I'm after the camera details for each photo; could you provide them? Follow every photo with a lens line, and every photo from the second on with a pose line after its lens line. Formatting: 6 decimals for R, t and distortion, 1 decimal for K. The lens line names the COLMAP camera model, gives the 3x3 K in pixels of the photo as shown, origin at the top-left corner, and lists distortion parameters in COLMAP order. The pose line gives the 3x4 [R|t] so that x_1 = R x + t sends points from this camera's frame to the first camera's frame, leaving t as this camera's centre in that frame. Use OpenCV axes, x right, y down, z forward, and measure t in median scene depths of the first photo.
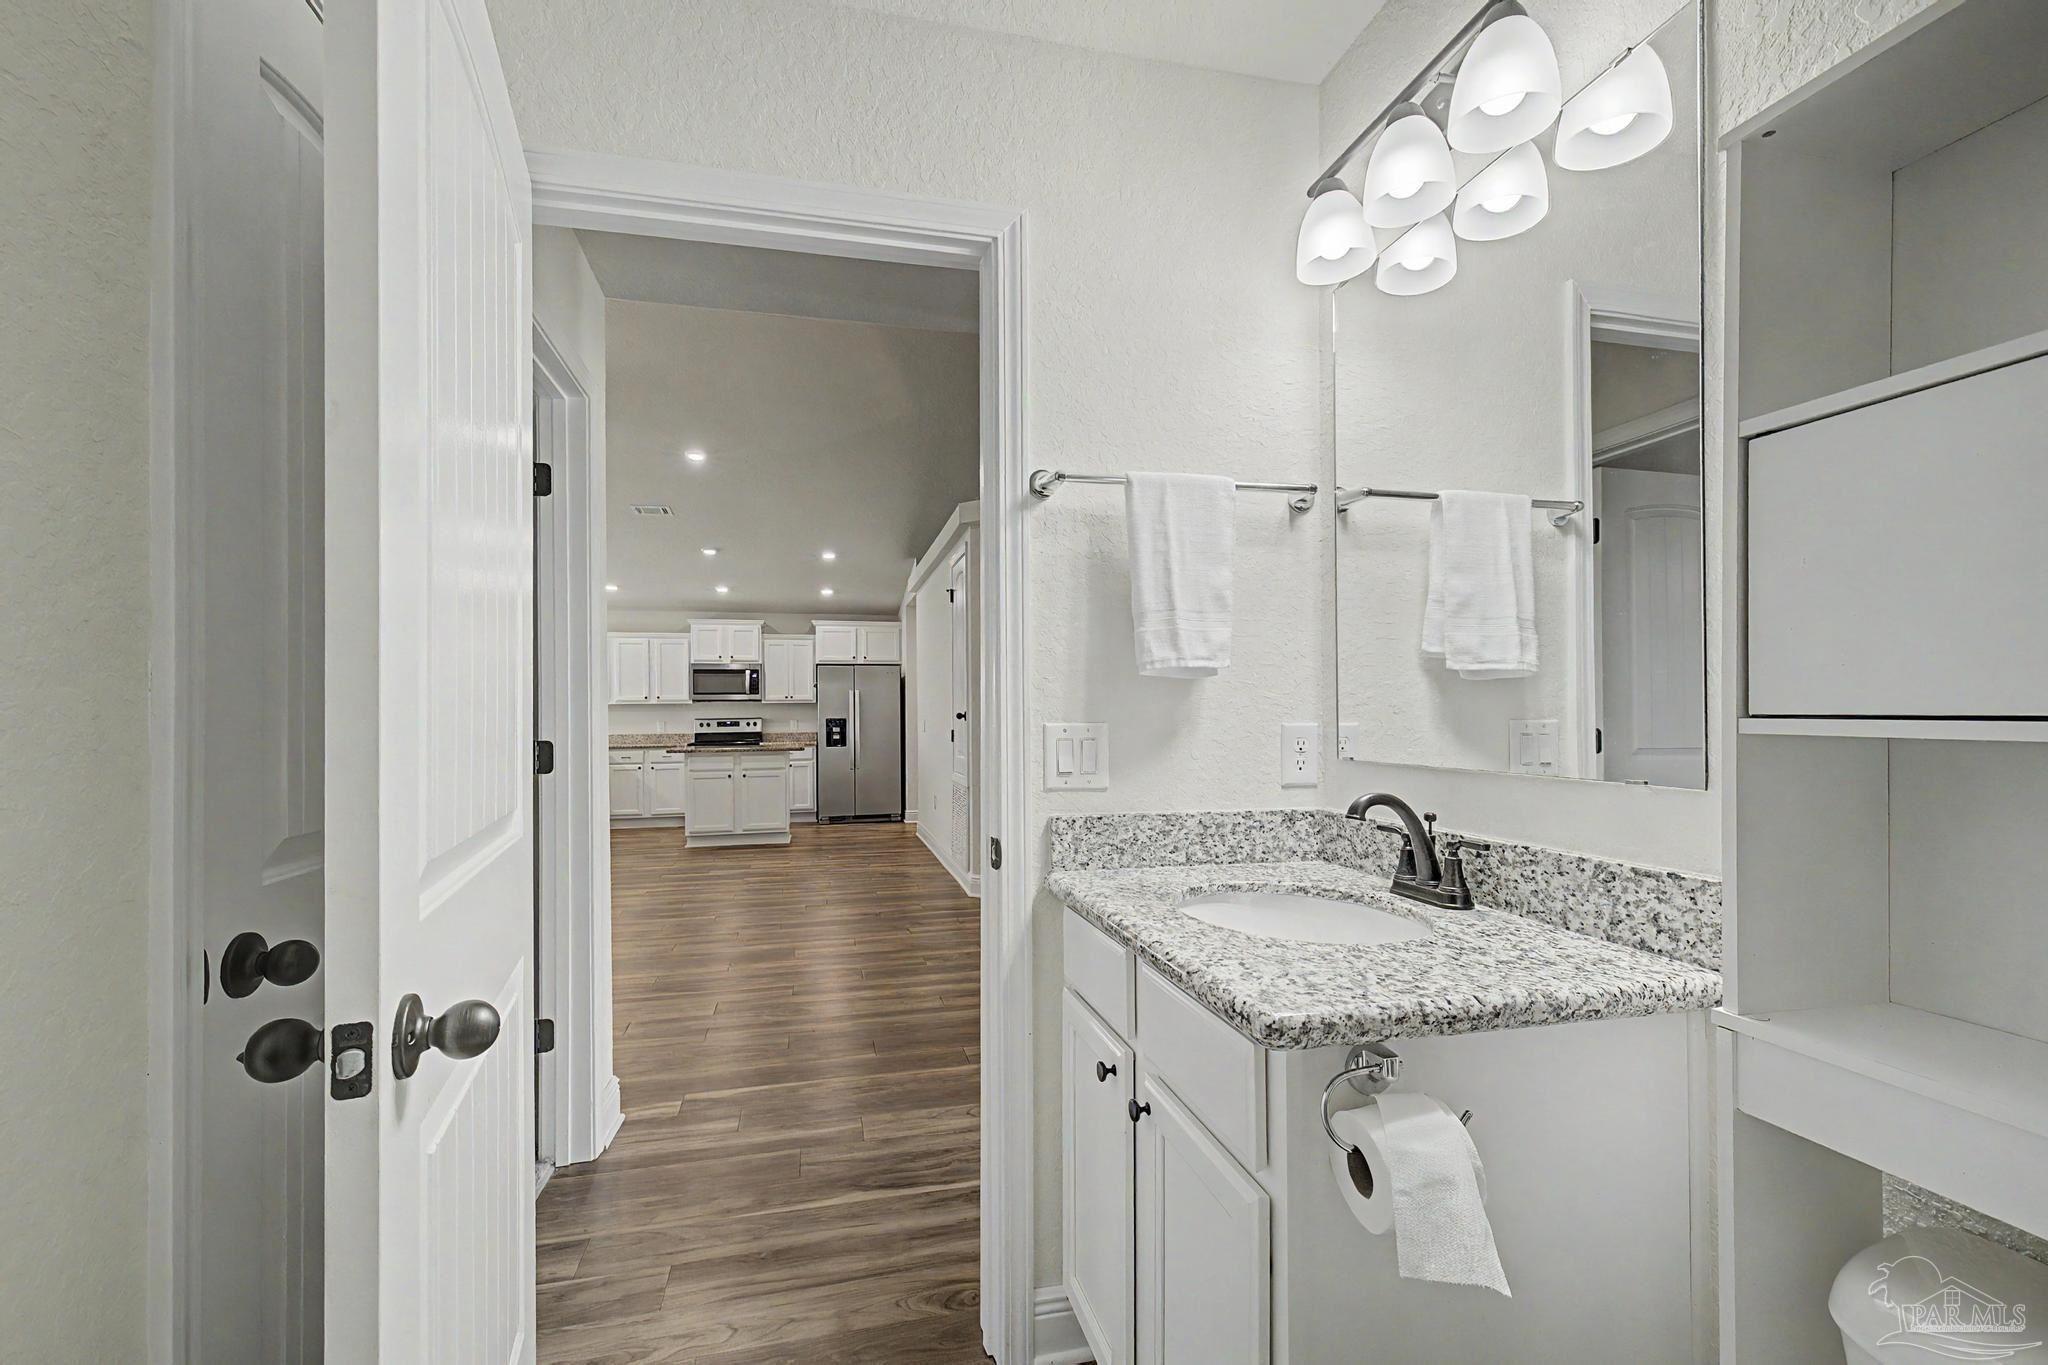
lens RADIAL K [[870.2, 0, 1017.9], [0, 870.2, 711.3], [0, 0, 1]] dist [0.008992, -0.000262]
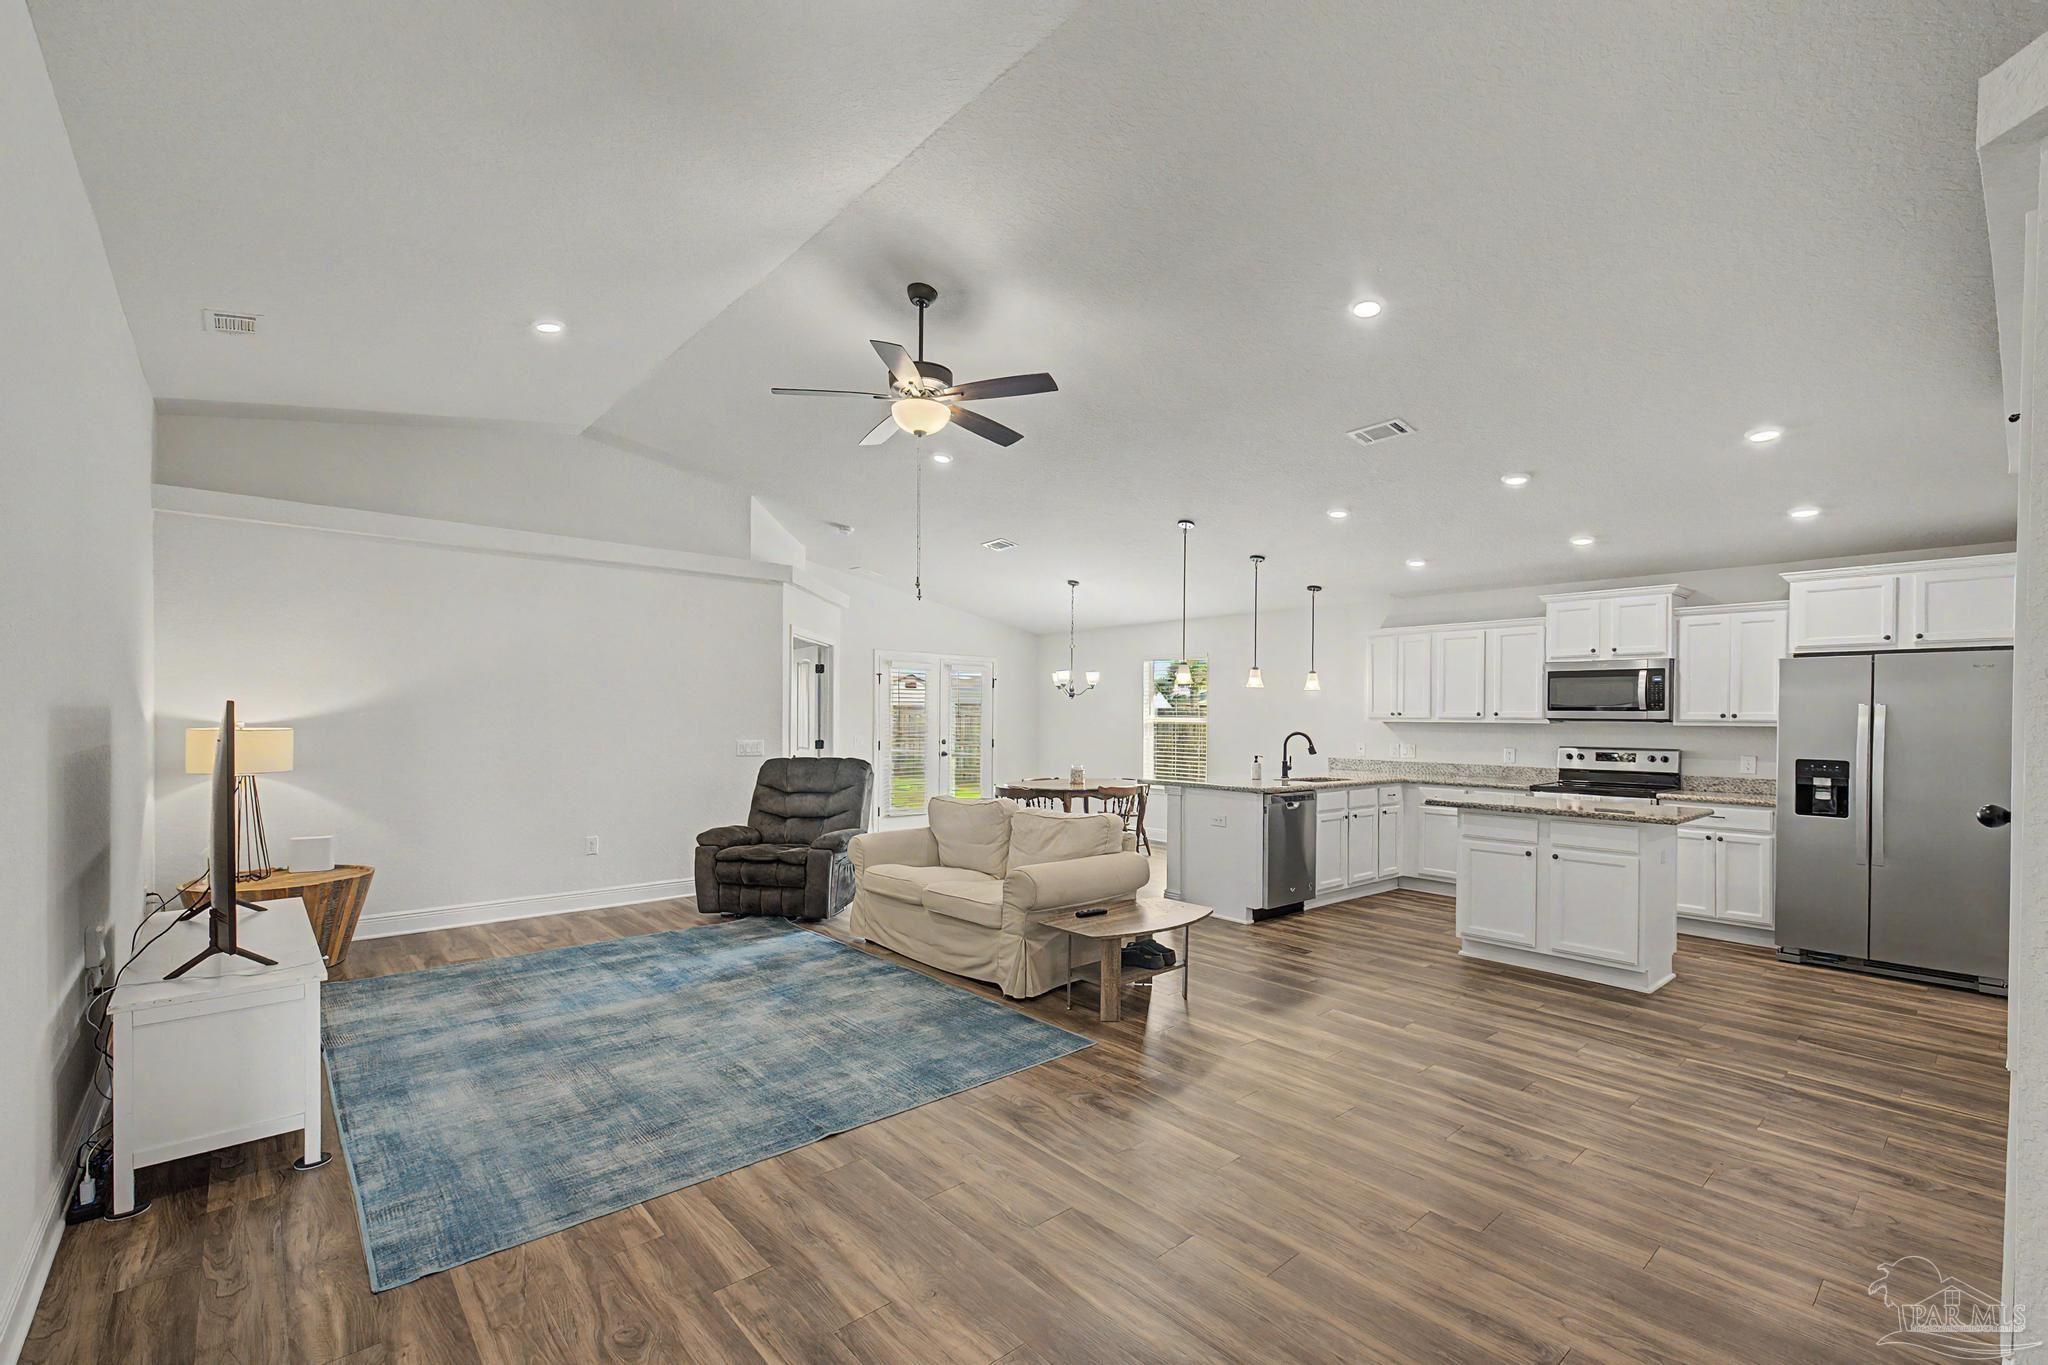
lens RADIAL K [[872.7, 0, 1021.7], [0, 872.7, 720.2], [0, 0, 1]] dist [0.003735, -0.000008]
pose [[0.464899, 0.017788, -0.885185, 0.029363], [-0.009039, 0.999841, 0.015344, -0.021018], [0.885318, 0.000868, 0.464986, 0.396400]]
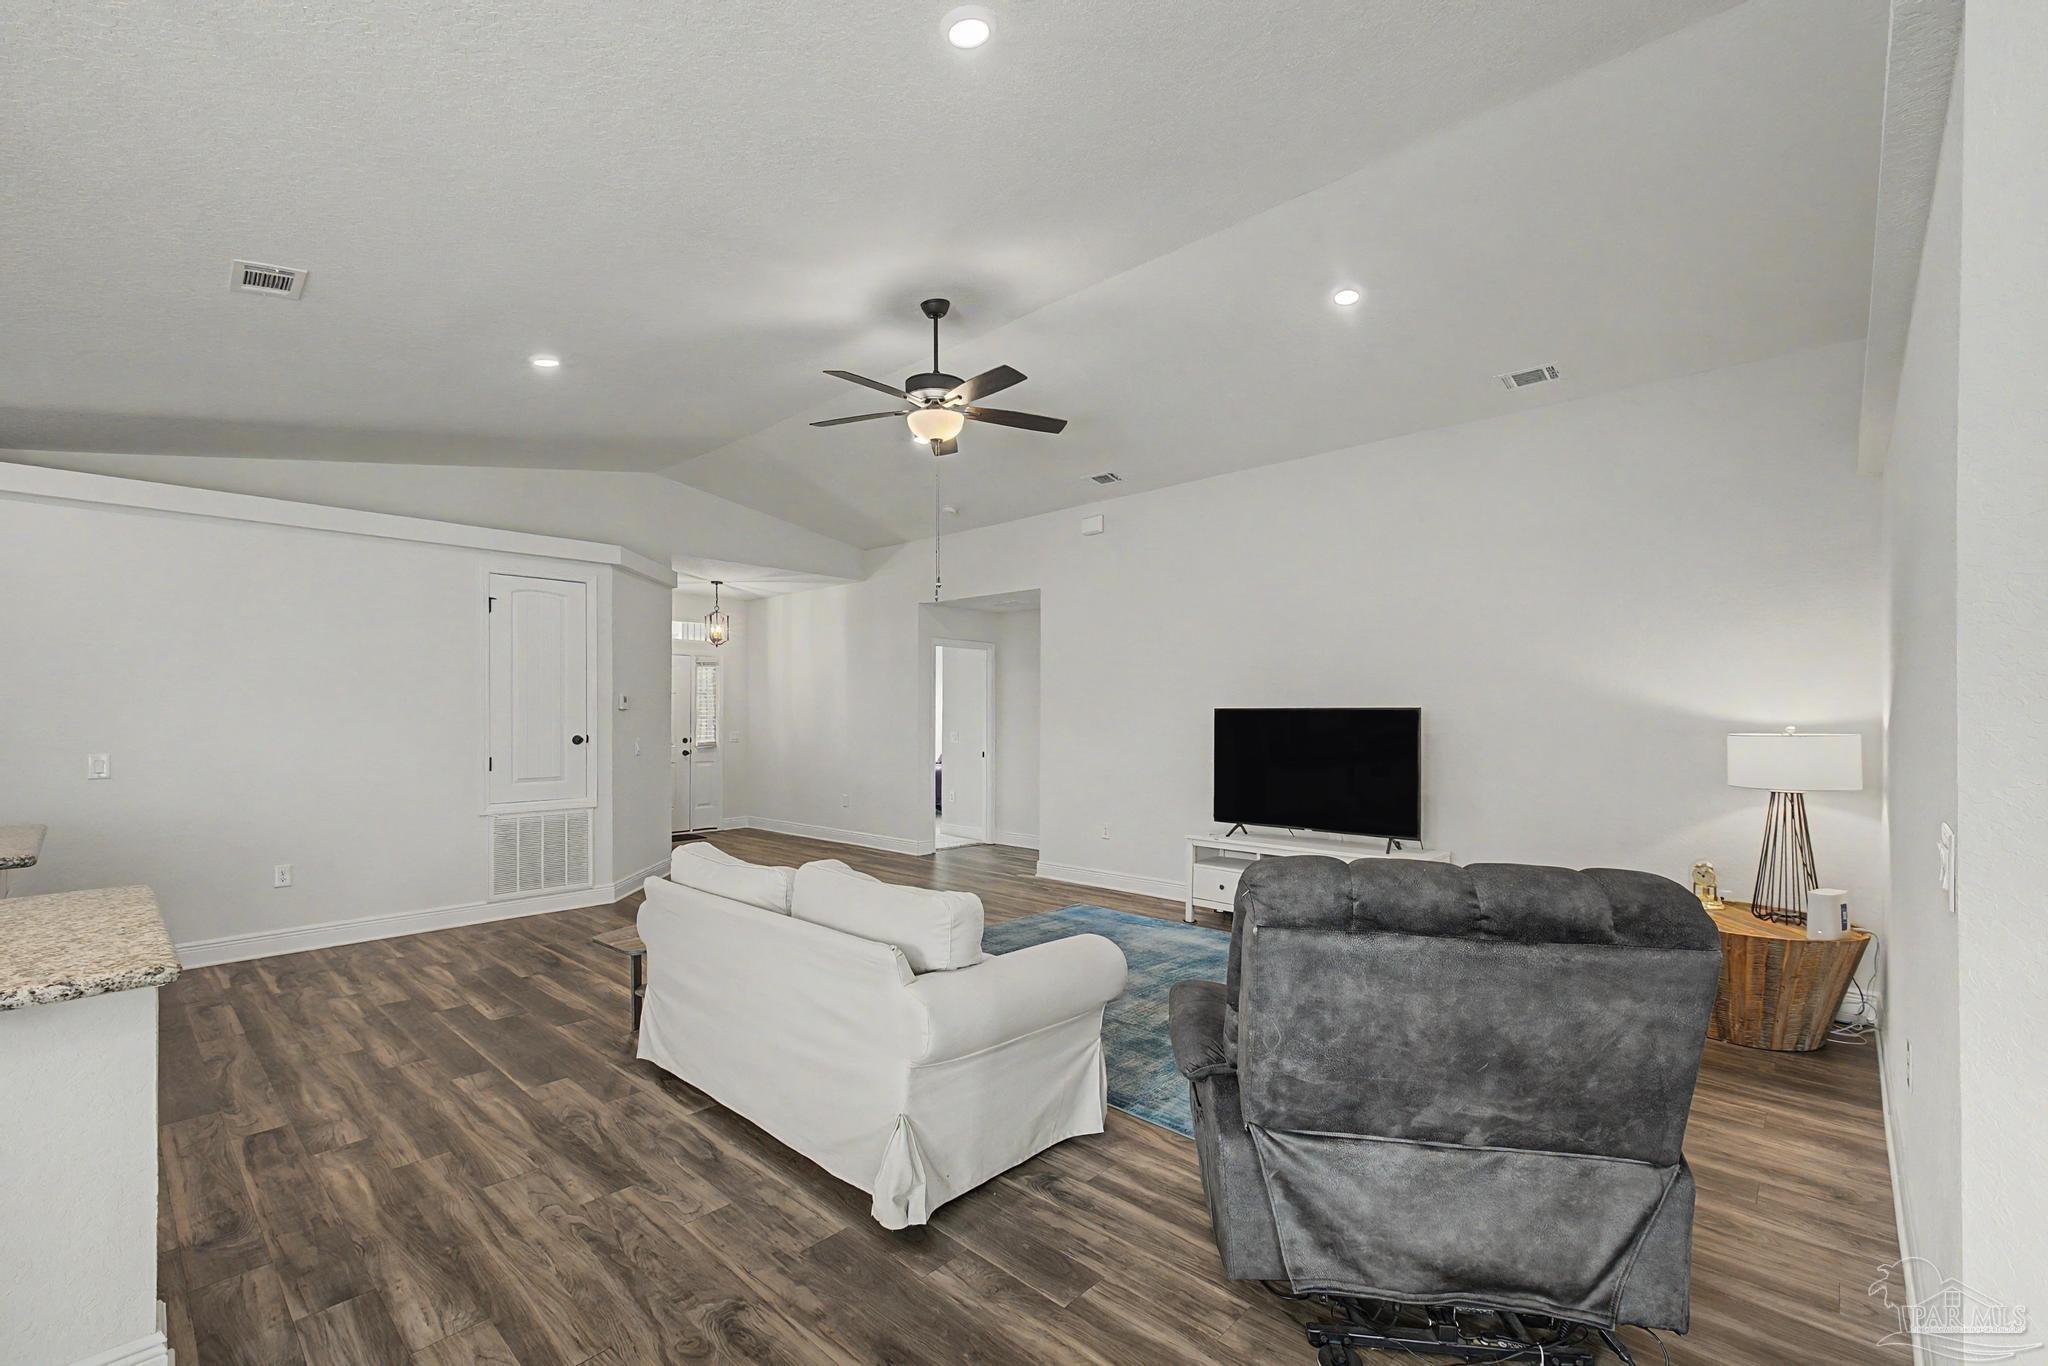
lens RADIAL K [[872.7, 0, 1021.7], [0, 872.7, 720.7], [0, 0, 1]] dist [0.003735, -0.000008]
pose [[-0.549557, 0.002242, 0.835453, -0.842356], [-0.000452, 0.999995, -0.002981, -0.009901], [-0.835456, -0.002016, -0.549554, 0.791493]]
